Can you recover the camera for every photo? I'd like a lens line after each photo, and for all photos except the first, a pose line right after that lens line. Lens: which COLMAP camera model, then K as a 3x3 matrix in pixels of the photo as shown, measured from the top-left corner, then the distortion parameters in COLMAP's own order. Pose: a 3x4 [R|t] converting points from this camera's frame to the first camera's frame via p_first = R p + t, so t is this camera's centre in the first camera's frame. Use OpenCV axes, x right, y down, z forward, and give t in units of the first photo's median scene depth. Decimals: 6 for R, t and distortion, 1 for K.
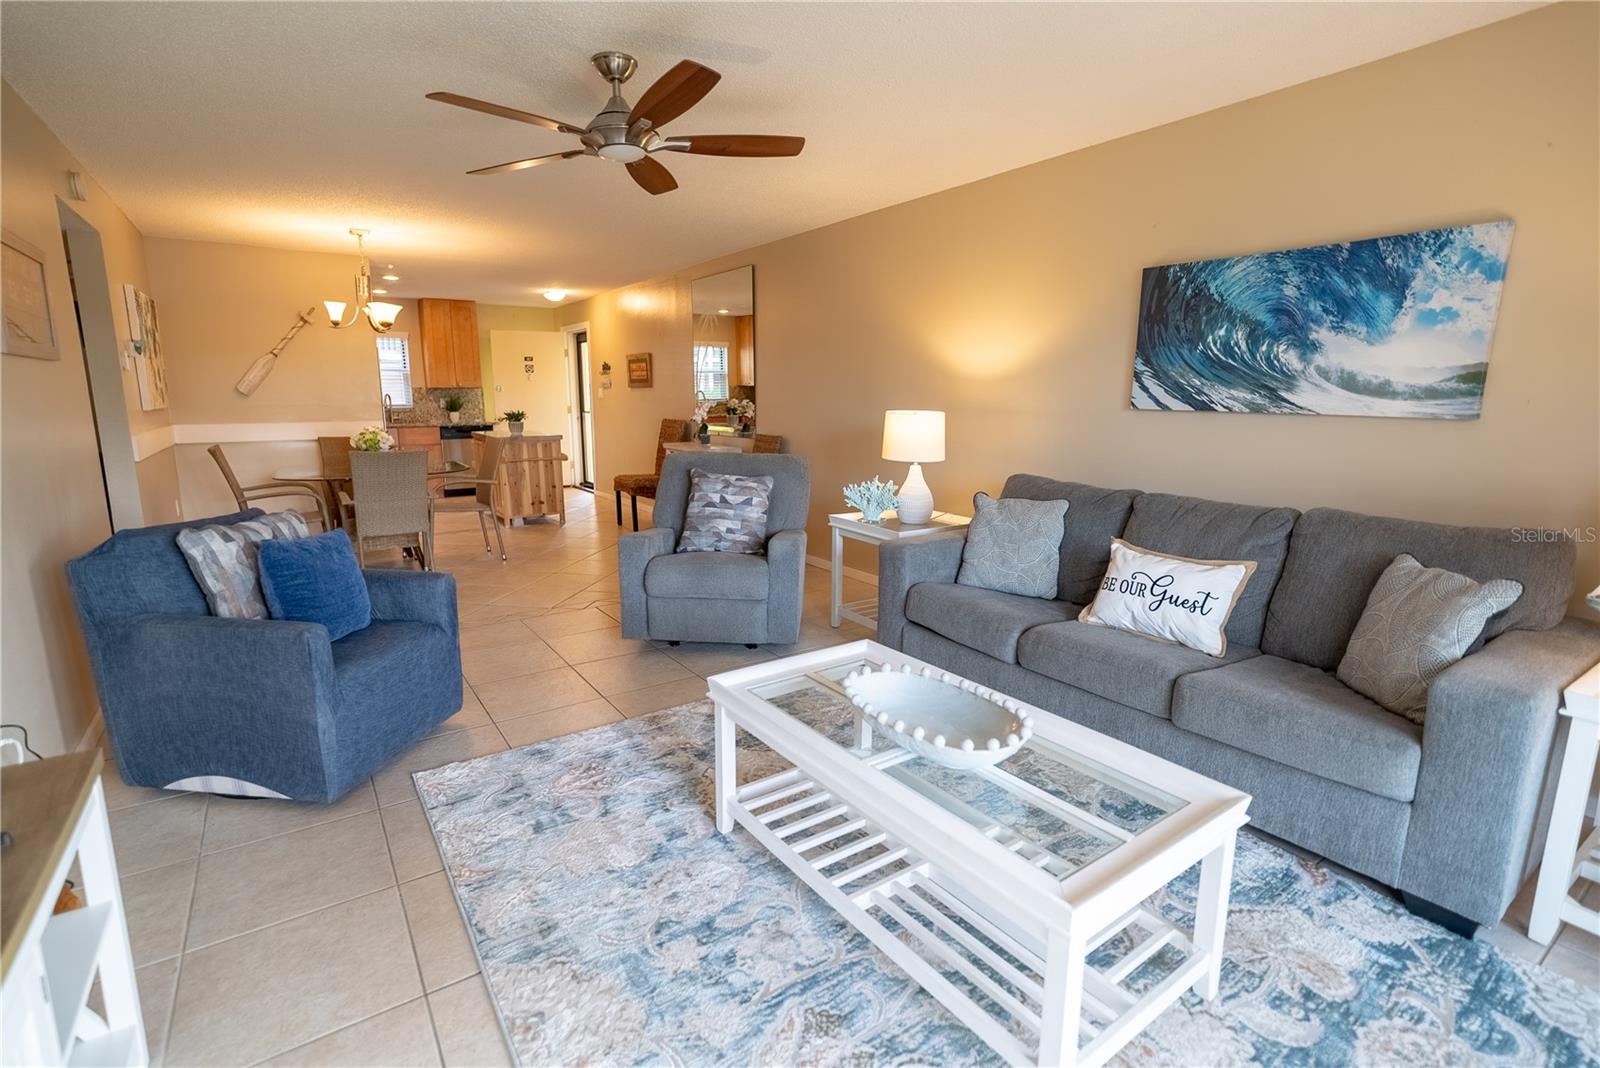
lens RADIAL K [[750.9, 0, 798.3], [0, 750.9, 529.2], [0, 0, 1]] dist [-0.019401, 0.007579]
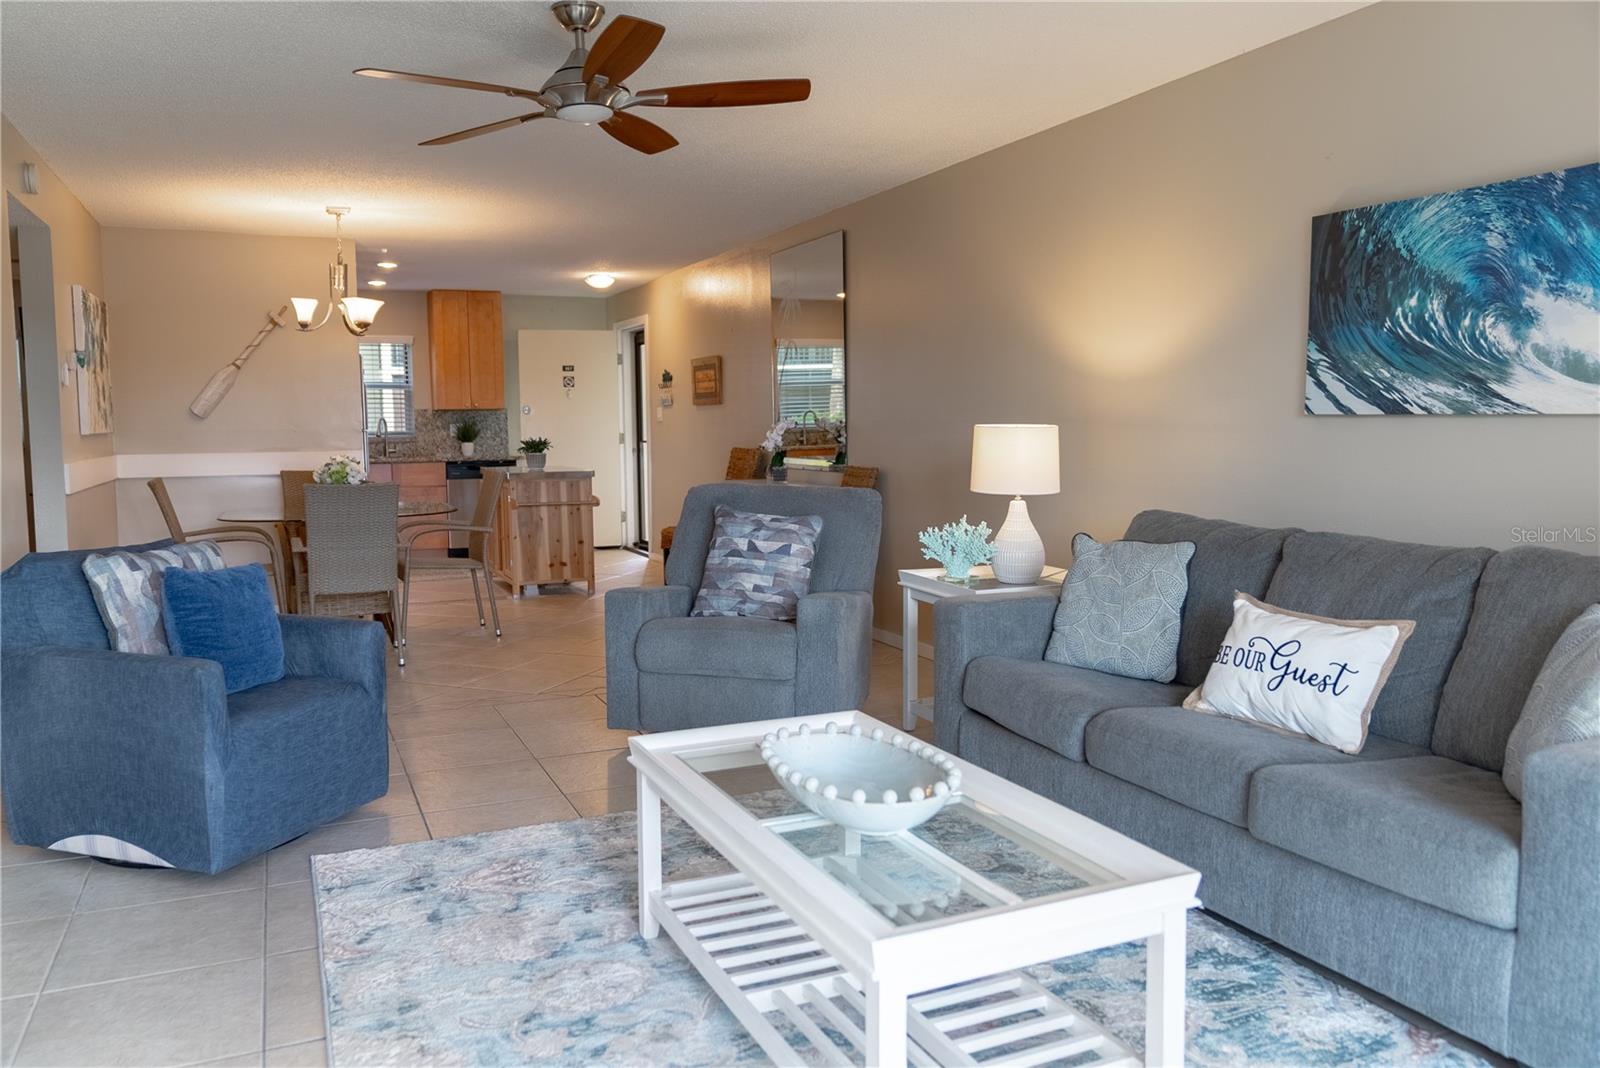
lens RADIAL K [[1192.3, 0, 781.6], [0, 1192.3, 526.2], [0, 0, 1]] dist [-0.012934, -0.004257]
pose [[0.979975, 0.006403, -0.199019, 0.220532], [-0.024408, 0.995809, -0.088146, 0.059324], [0.197620, 0.091238, 0.976023, -0.186945]]
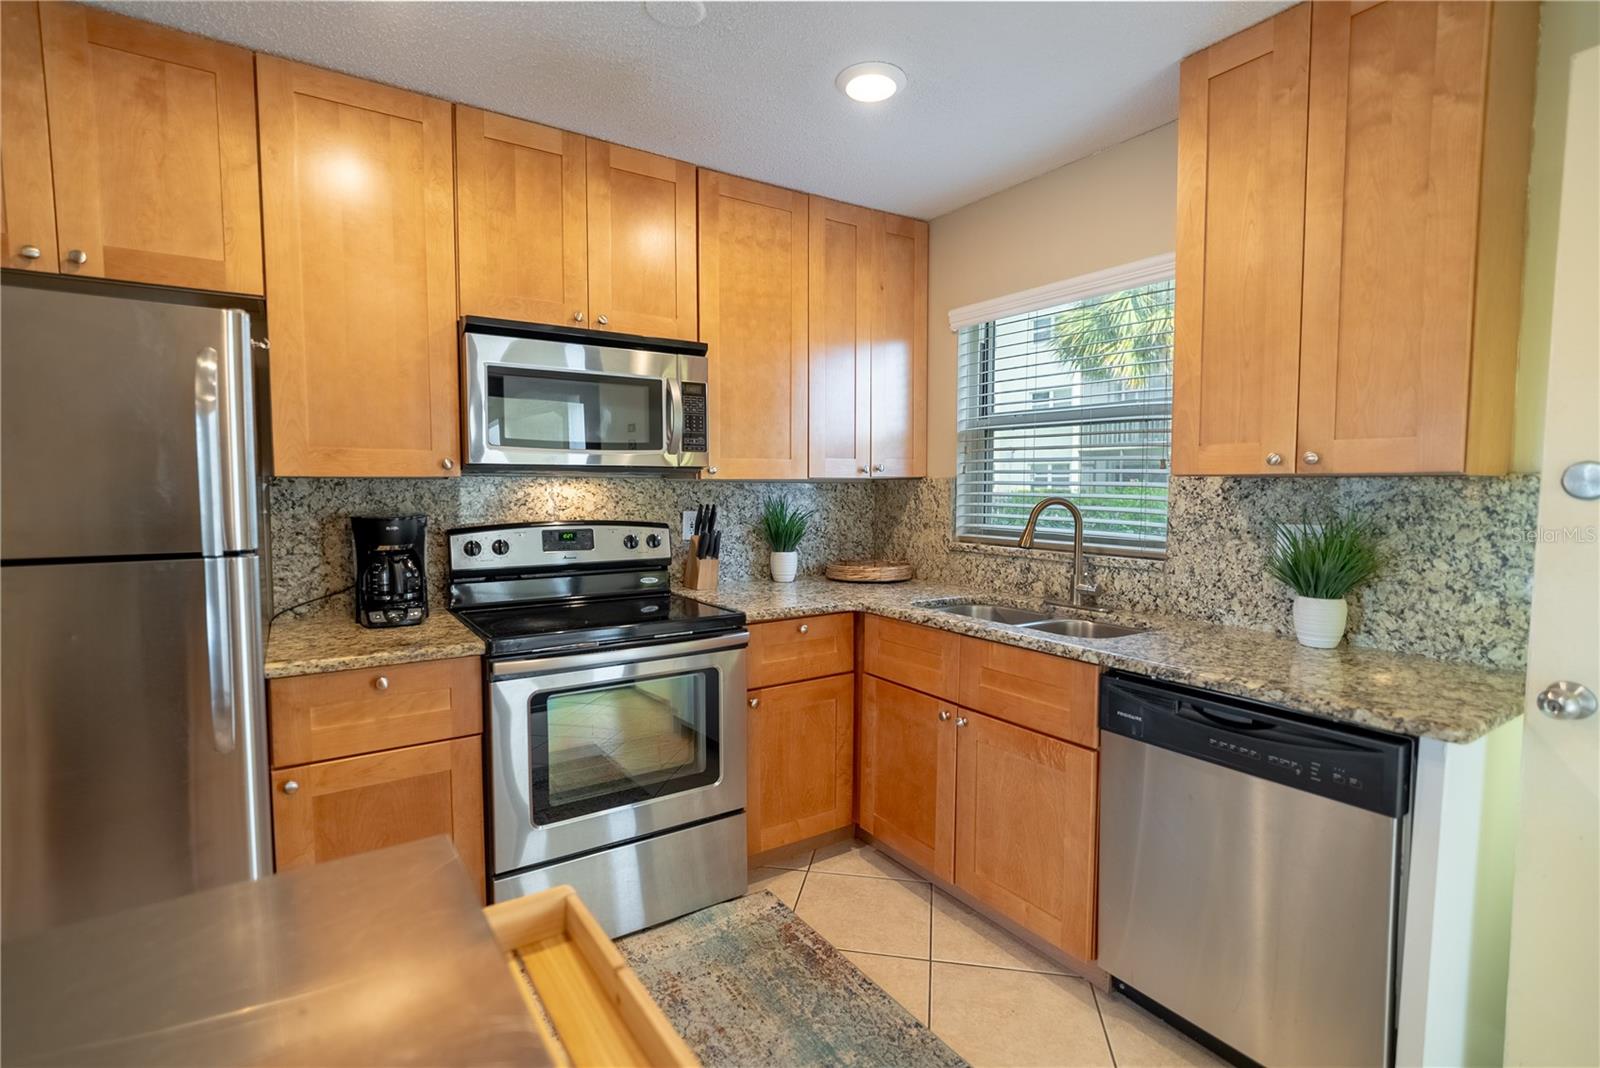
lens RADIAL K [[750.9, 0, 798.3], [0, 750.9, 529.2], [0, 0, 1]] dist [-0.019401, 0.007579]
pose [[-0.014535, 0.062615, -0.997932, -0.861047], [-0.179115, 0.981731, 0.064207, -0.527646], [0.983721, 0.179678, -0.003054, 2.811177]]
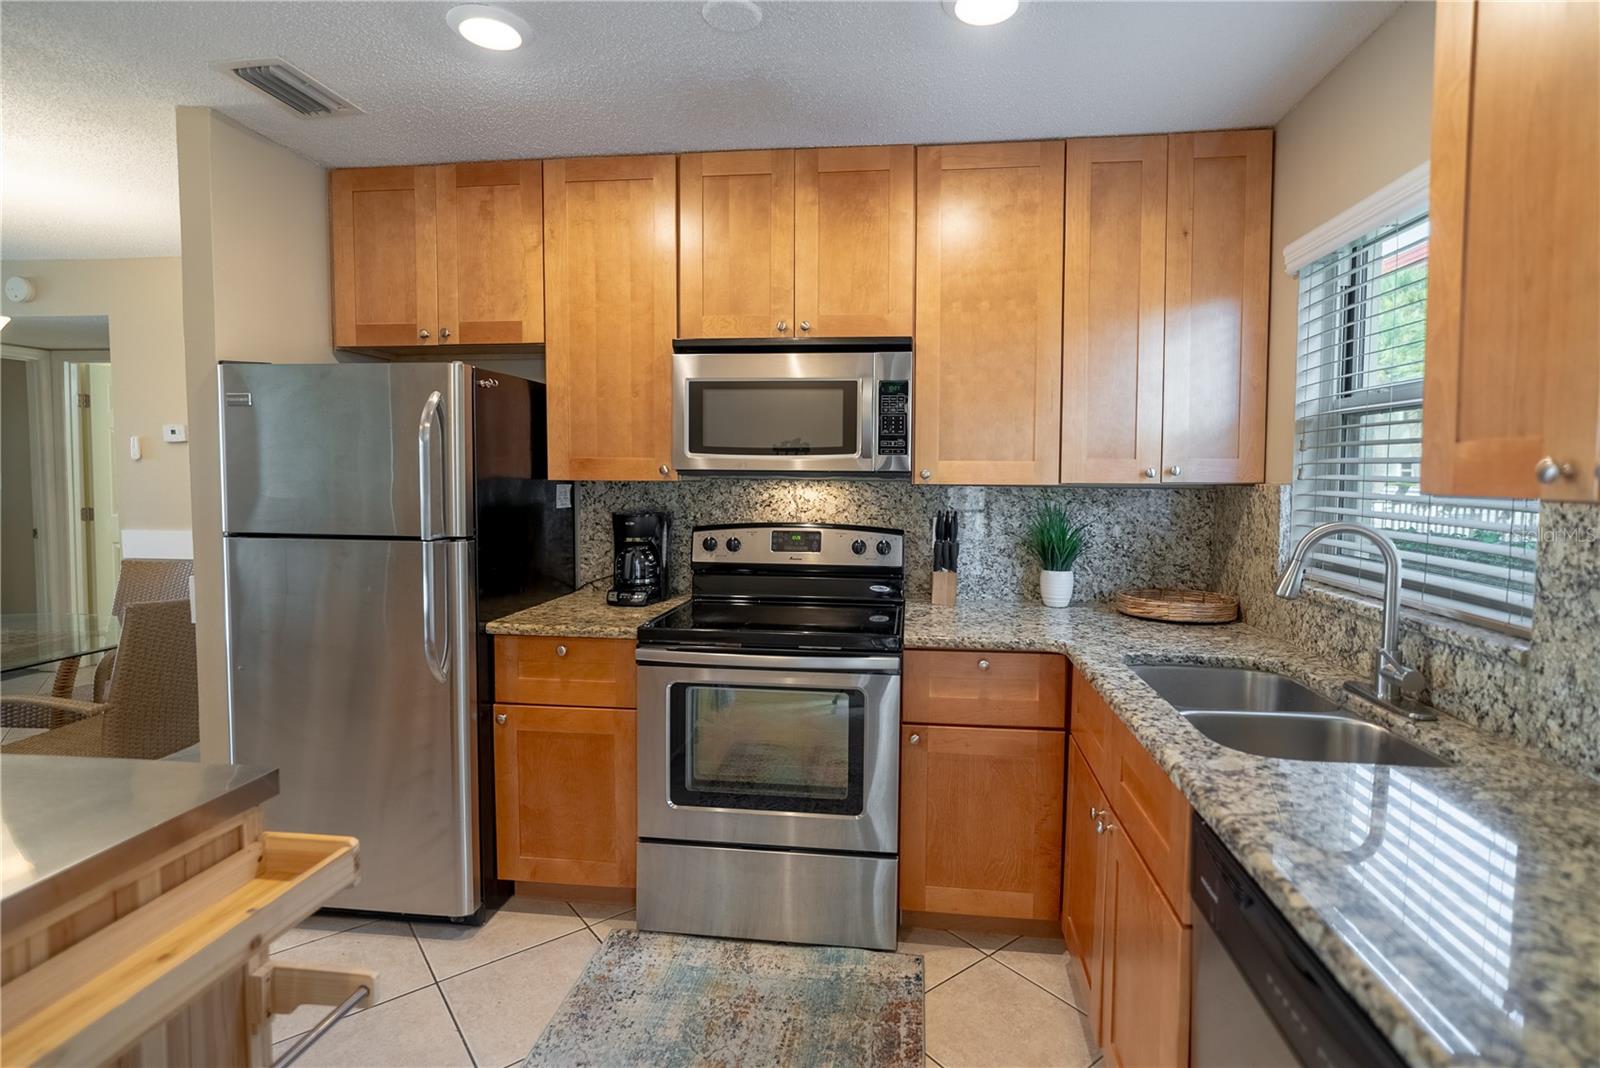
lens RADIAL K [[774.7, 0, 825.4], [0, 774.7, 510.5], [0, 0, 1]] dist [-0.016852, 0.000368]
pose [[-0.657220, 0.034382, -0.752914, -1.051850], [-0.139937, 0.976023, 0.166721, -0.606615], [0.740594, 0.214933, -0.636651, 3.153792]]
